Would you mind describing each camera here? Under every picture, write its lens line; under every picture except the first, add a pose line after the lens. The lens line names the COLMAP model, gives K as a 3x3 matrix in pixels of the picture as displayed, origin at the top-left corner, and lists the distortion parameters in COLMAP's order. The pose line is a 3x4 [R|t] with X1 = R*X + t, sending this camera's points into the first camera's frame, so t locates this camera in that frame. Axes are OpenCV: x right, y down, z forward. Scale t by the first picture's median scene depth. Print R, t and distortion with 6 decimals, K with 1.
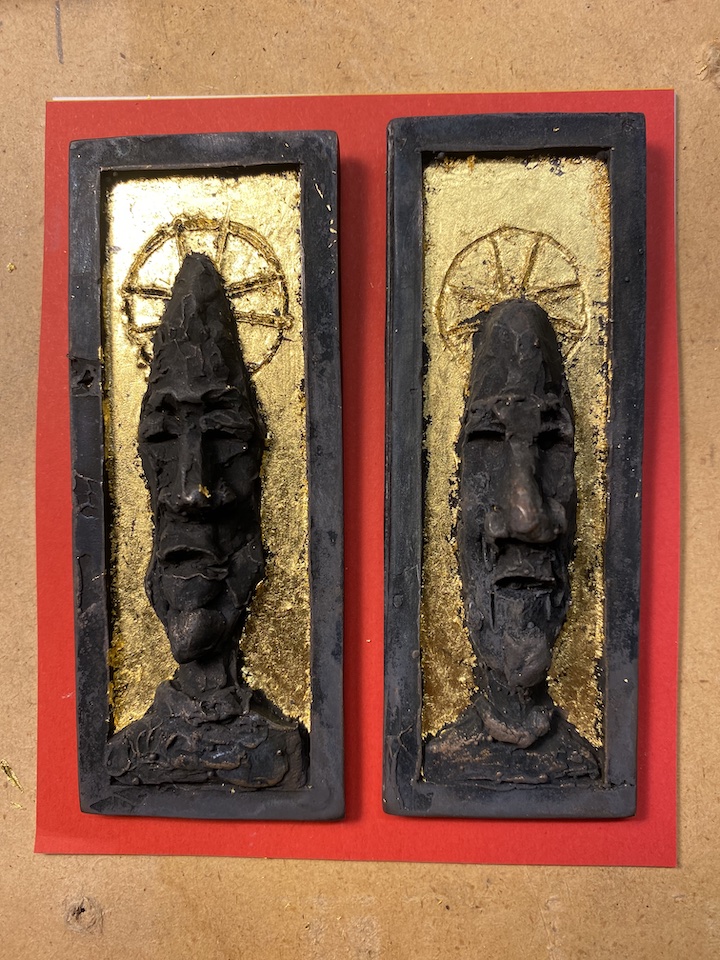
lens RADIAL K [[685.8, 0, 360.0], [0, 685.8, 480.0], [0, 0, 1]] dist [0.007178, -0.134593]
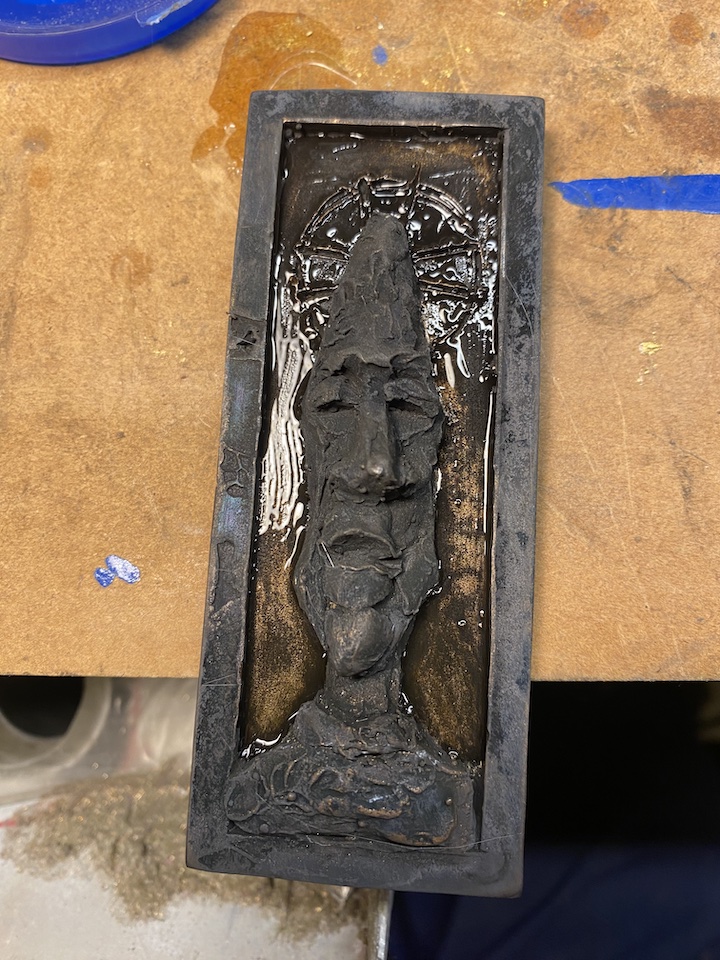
lens RADIAL K [[685.8, 0, 360.0], [0, 685.8, 480.0], [0, 0, 1]] dist [0.007178, -0.134593]
pose [[0.997697, 0.063513, -0.023808, -0.229063], [-0.066260, 0.987663, -0.141887, 0.148171], [0.014502, 0.143138, 0.989597, 0.157747]]
